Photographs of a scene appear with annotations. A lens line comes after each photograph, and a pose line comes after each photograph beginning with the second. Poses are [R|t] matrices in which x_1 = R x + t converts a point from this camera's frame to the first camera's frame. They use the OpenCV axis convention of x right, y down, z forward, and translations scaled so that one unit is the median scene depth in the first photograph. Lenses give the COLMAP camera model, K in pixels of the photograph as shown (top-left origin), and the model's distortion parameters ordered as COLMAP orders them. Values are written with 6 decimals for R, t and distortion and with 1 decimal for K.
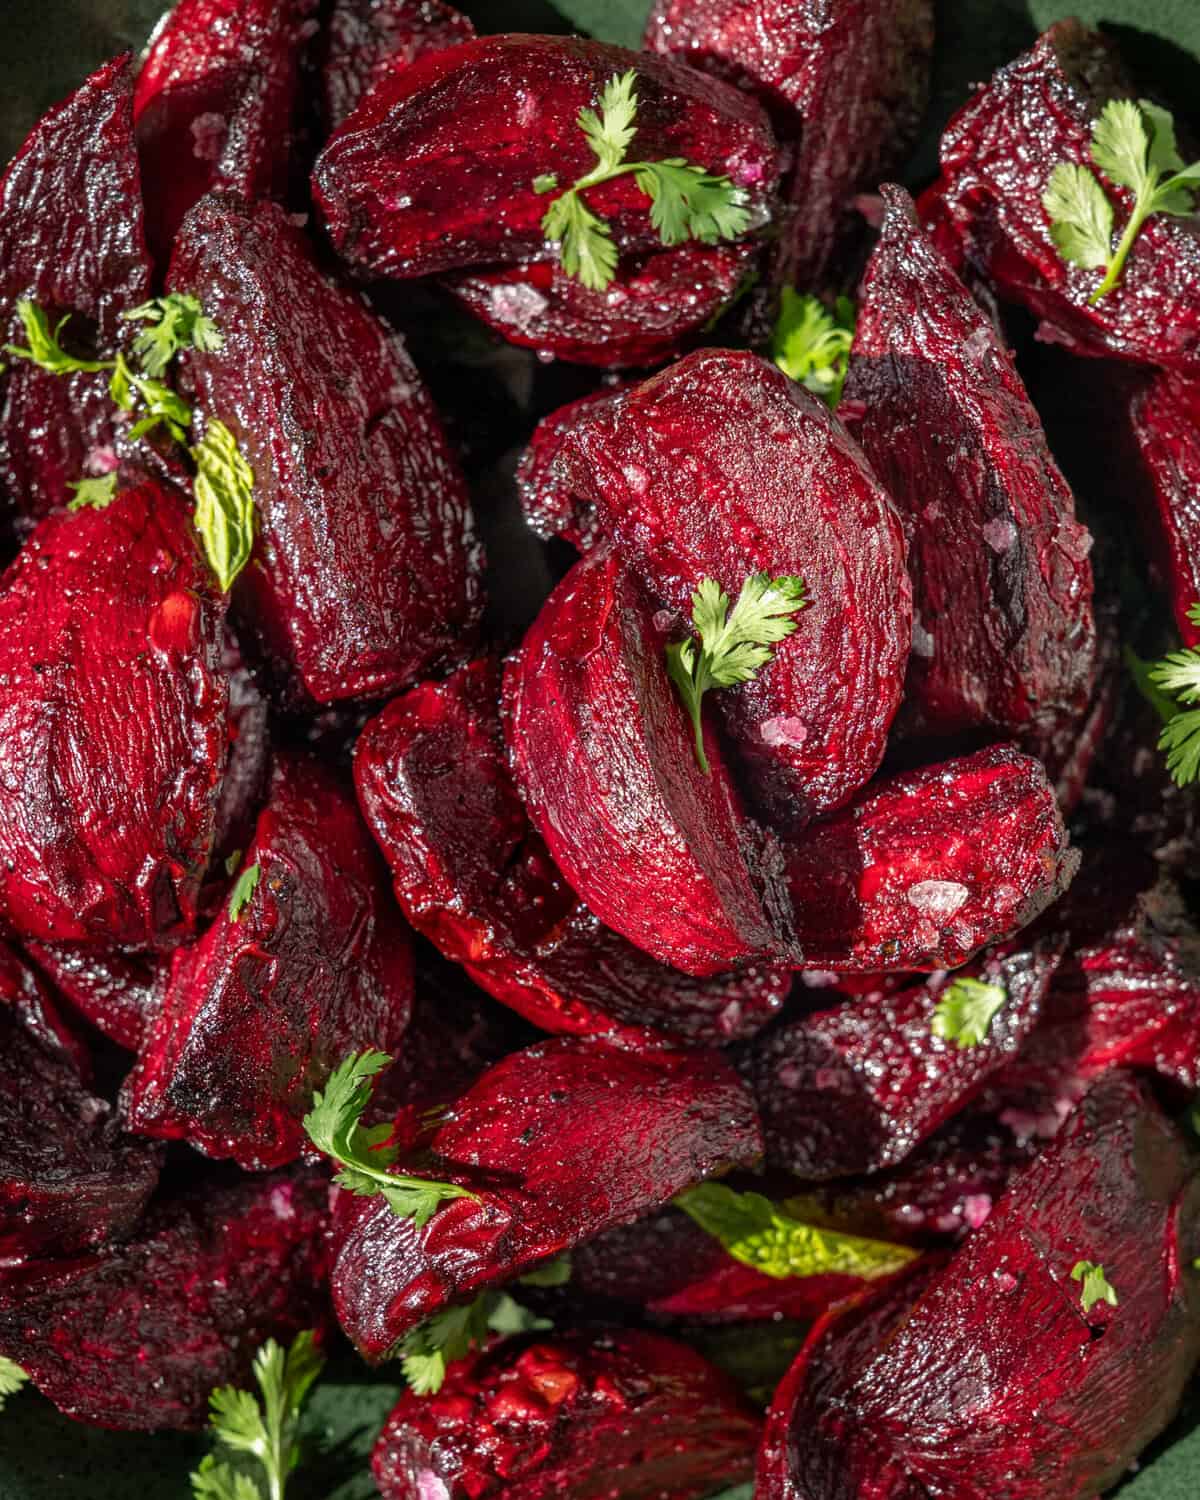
lens RADIAL K [[3305.1, 0, 600.5], [0, 3305.1, 858.8], [0, 0, 1]] dist [0.046892, -0.187275]
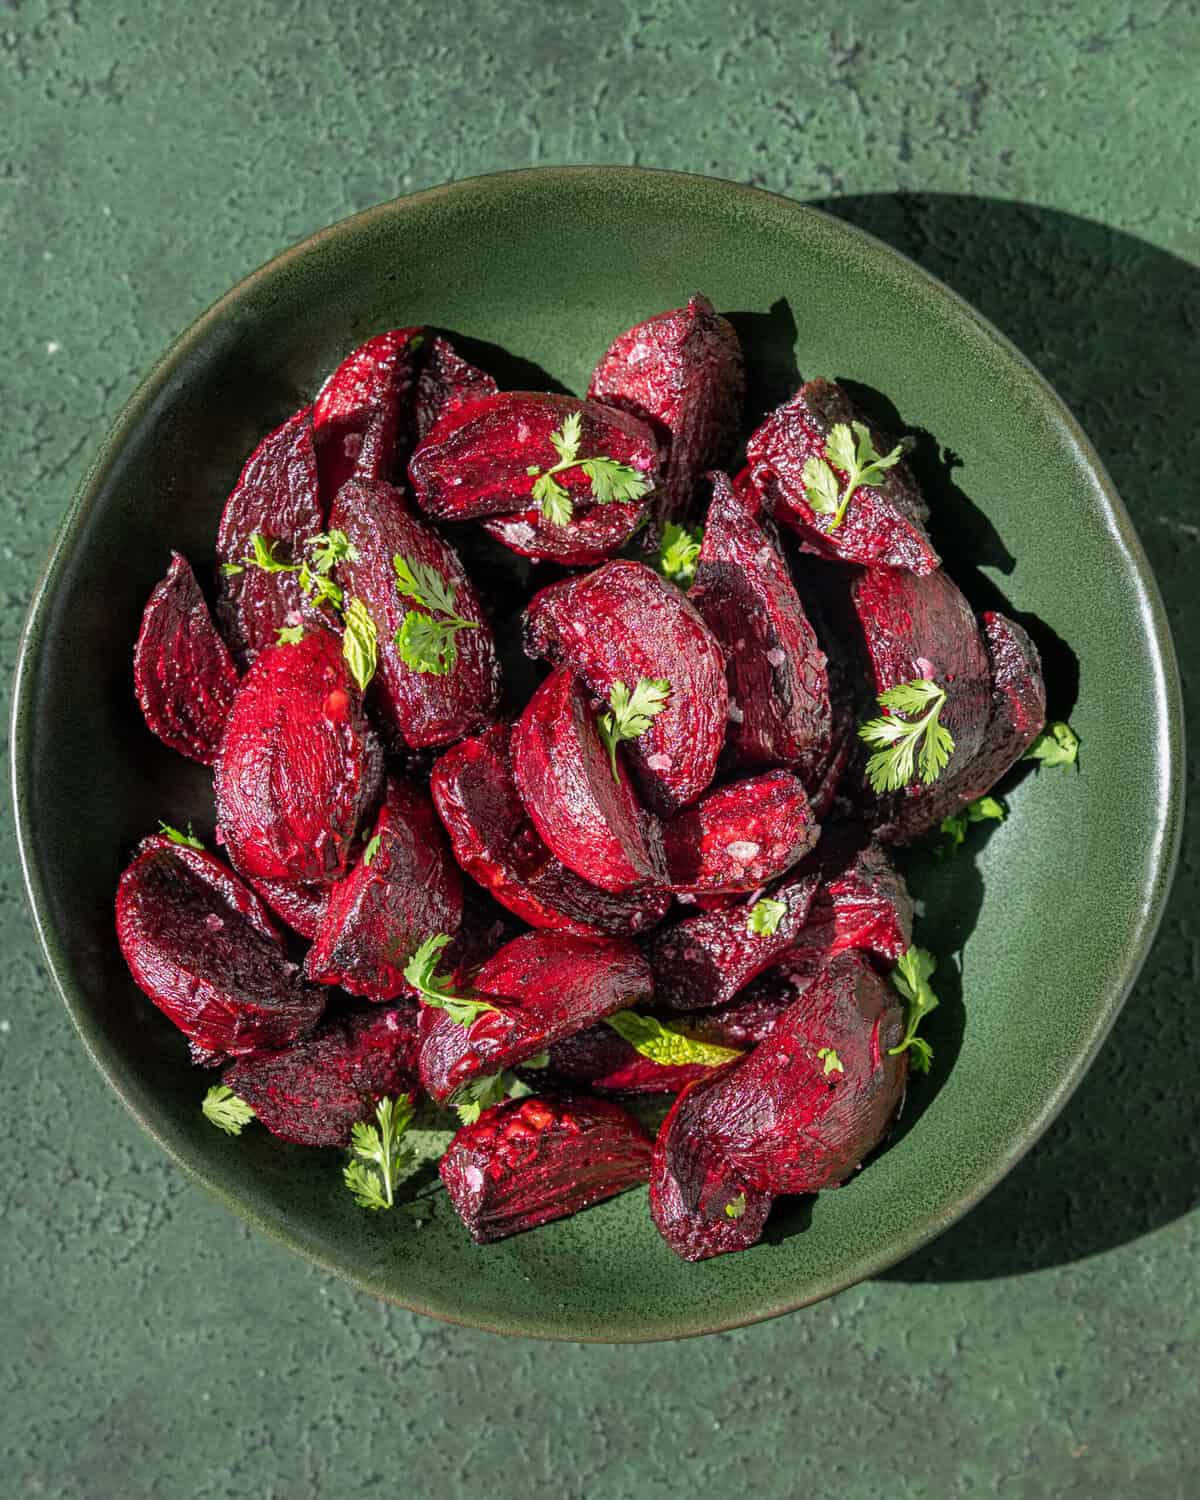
lens RADIAL K [[3292.9, 0, 600.0], [0, 3292.9, 750.0], [0, 0, 1]] dist [-0.078691, -0.491085]
pose [[0.999889, -0.004026, -0.014322, 0.046822], [0.003172, 0.998244, -0.059151, 0.063162], [0.014535, 0.059099, 0.998146, -0.841662]]
